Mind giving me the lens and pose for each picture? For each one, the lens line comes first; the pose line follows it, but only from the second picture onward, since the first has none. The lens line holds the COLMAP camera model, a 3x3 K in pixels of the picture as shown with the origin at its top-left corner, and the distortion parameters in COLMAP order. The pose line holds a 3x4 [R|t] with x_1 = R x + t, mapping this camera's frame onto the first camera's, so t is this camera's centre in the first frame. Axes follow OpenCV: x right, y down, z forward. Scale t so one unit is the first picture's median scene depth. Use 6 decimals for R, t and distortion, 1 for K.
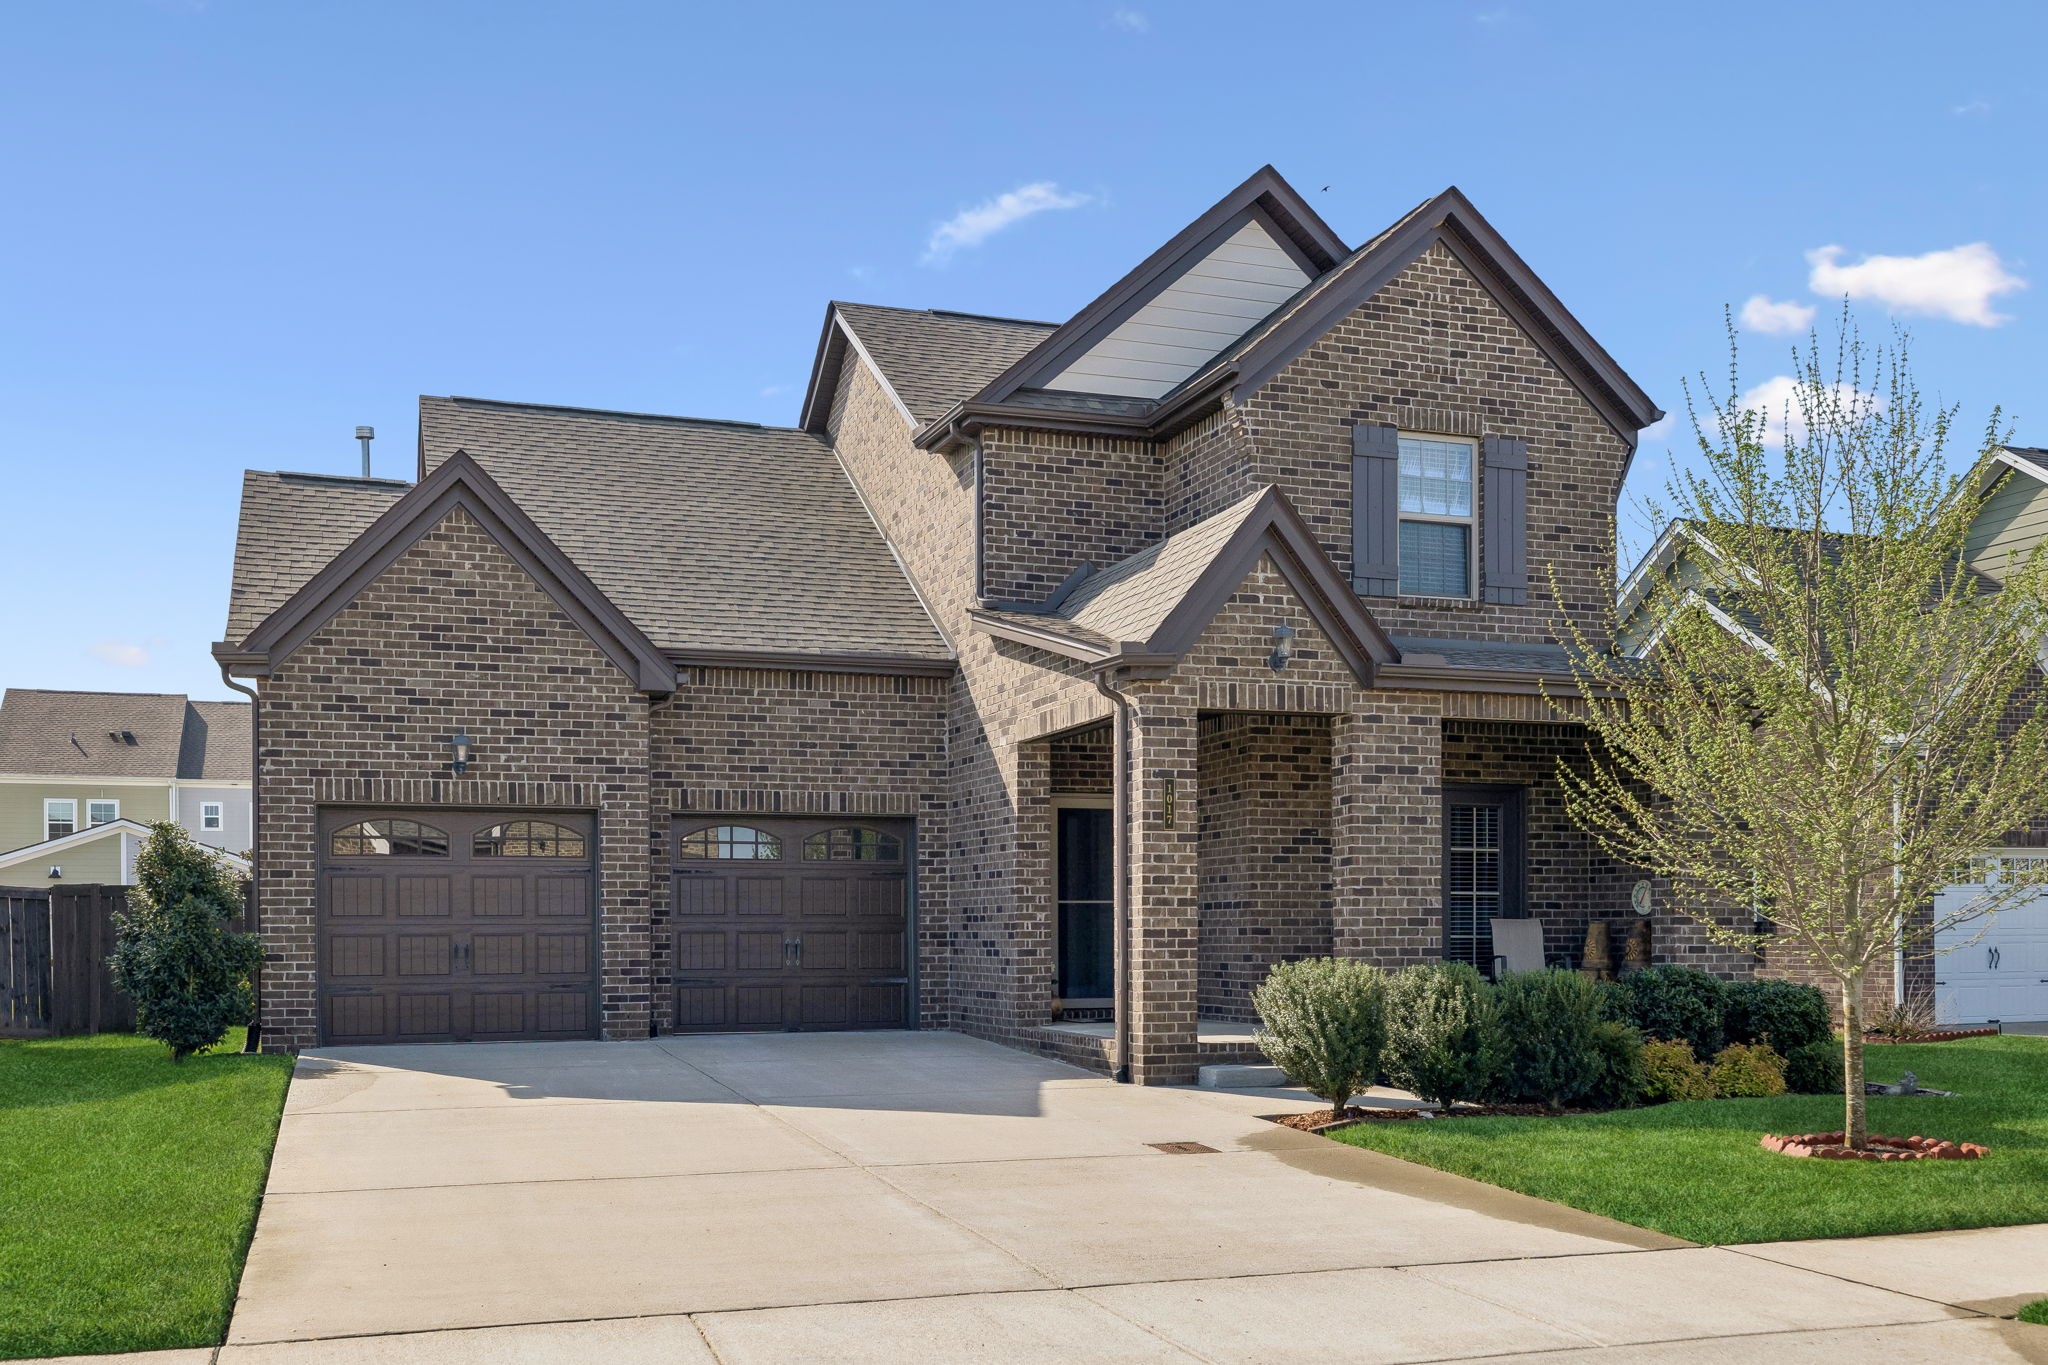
lens RADIAL K [[1880.4, 0, 1005.3], [0, 1880.4, 930.4], [0, 0, 1]] dist [0.019443, 0.010291]
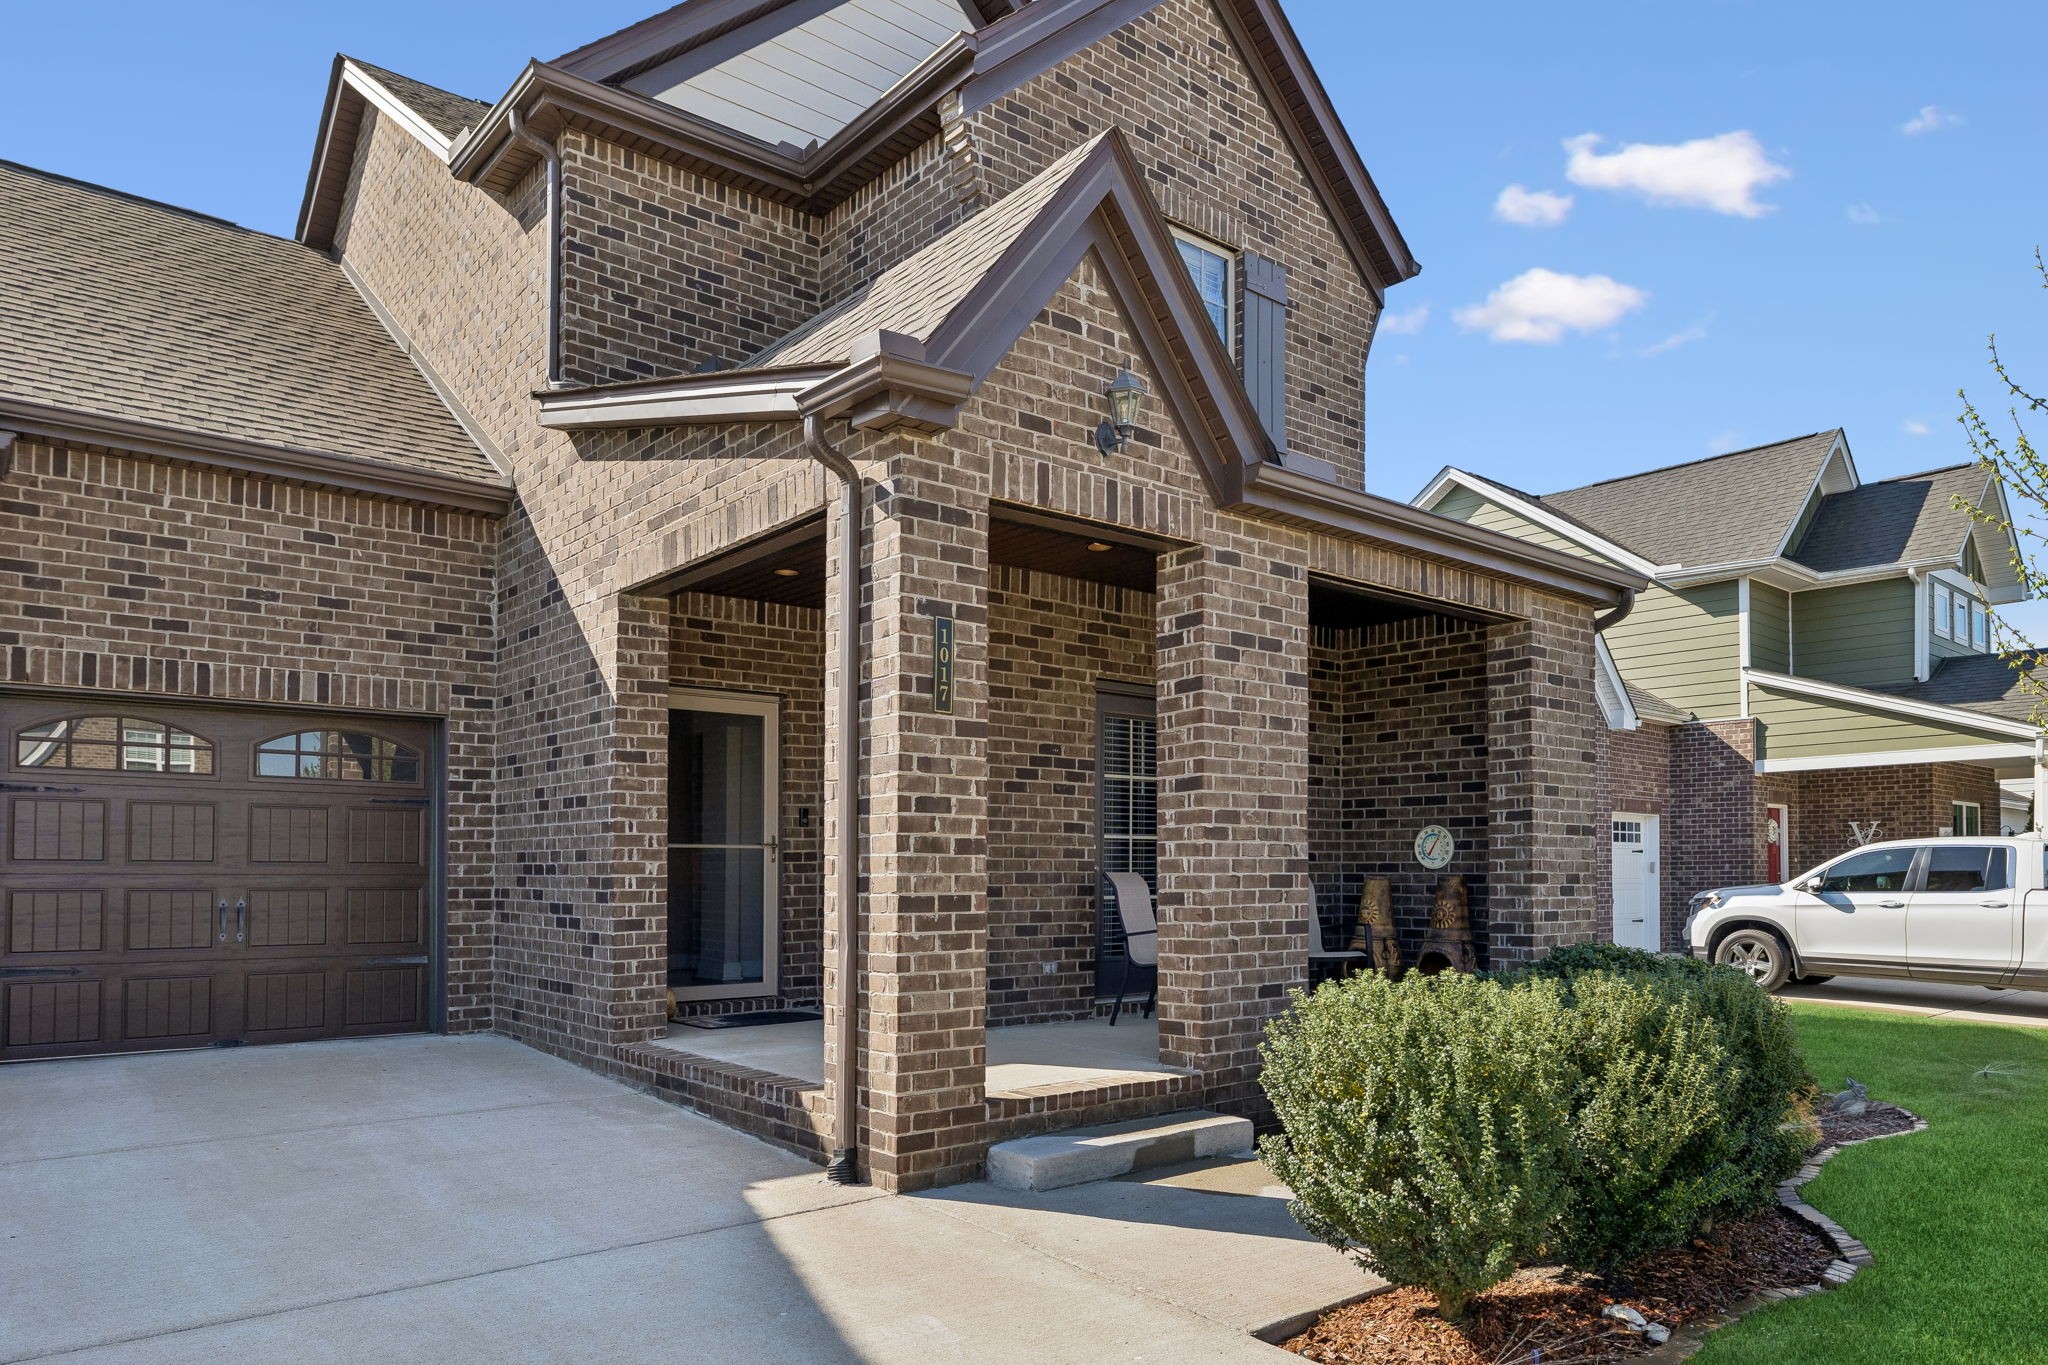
lens RADIAL K [[1322.9, 0, 995.5], [0, 1322.9, 835.2], [0, 0, 1]] dist [-0.000567, -0.000404]
pose [[0.942187, 0.012914, 0.334838, -0.021454], [-0.003860, 0.999609, -0.027694, -0.006414], [-0.335065, 0.024800, 0.941869, 0.532929]]
